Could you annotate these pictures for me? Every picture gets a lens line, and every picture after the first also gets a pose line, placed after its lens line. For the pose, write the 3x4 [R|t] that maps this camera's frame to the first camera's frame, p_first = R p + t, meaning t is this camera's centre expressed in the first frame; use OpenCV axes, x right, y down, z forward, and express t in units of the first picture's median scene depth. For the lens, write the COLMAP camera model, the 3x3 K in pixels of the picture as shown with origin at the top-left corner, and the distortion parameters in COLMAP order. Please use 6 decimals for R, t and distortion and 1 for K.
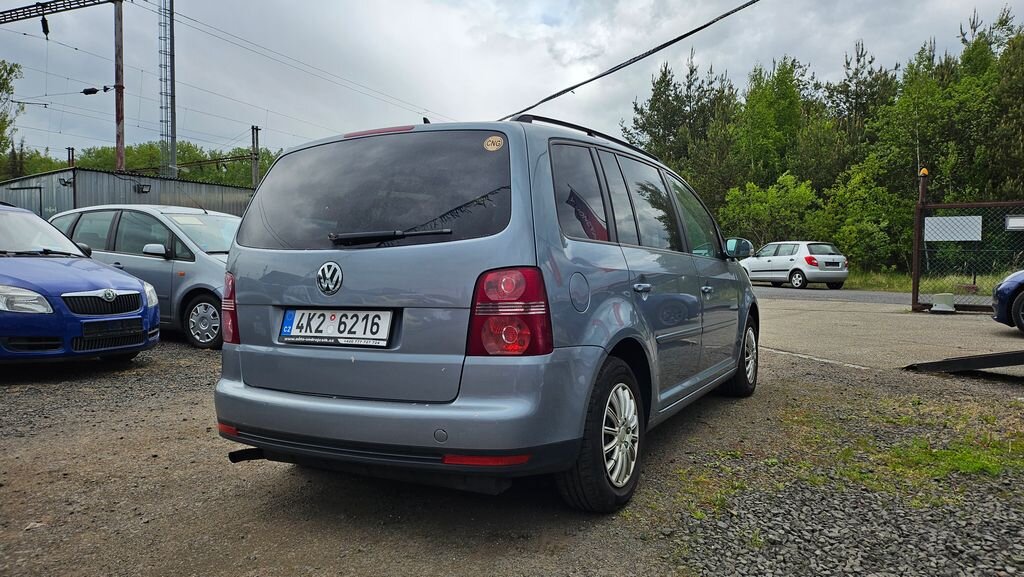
lens RADIAL K [[718.9, 0, 515.8], [0, 718.9, 298.9], [0, 0, 1]] dist [0.039746, -0.039377]
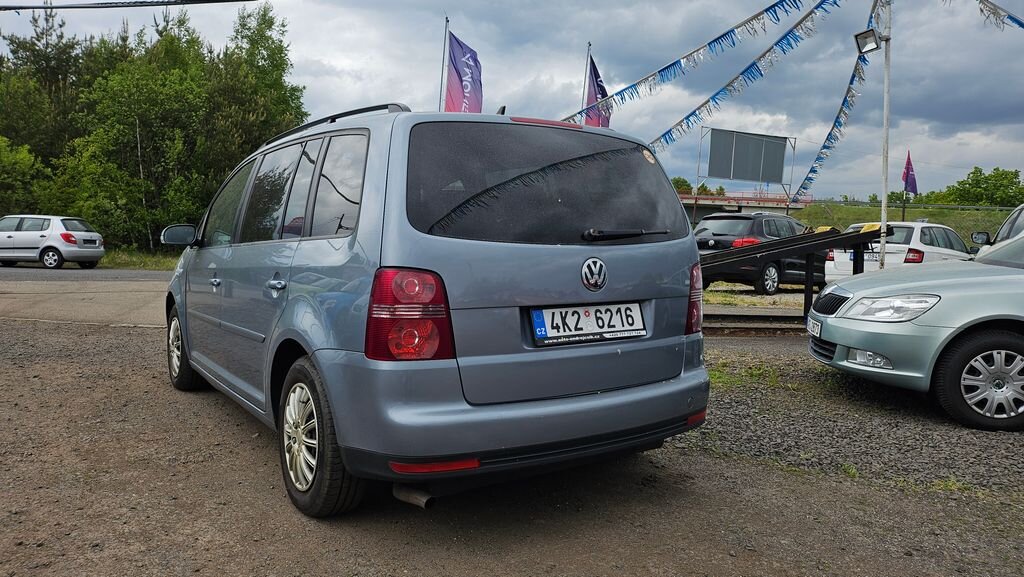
lens RADIAL K [[718.9, 0, 517.2], [0, 718.9, 285.7], [0, 0, 1]] dist [0.039746, -0.039377]
pose [[0.450338, -0.038846, 0.892013, -1.138263], [0.025581, 0.999204, 0.030599, -0.043762], [-0.892492, 0.009039, 0.450973, 0.619463]]
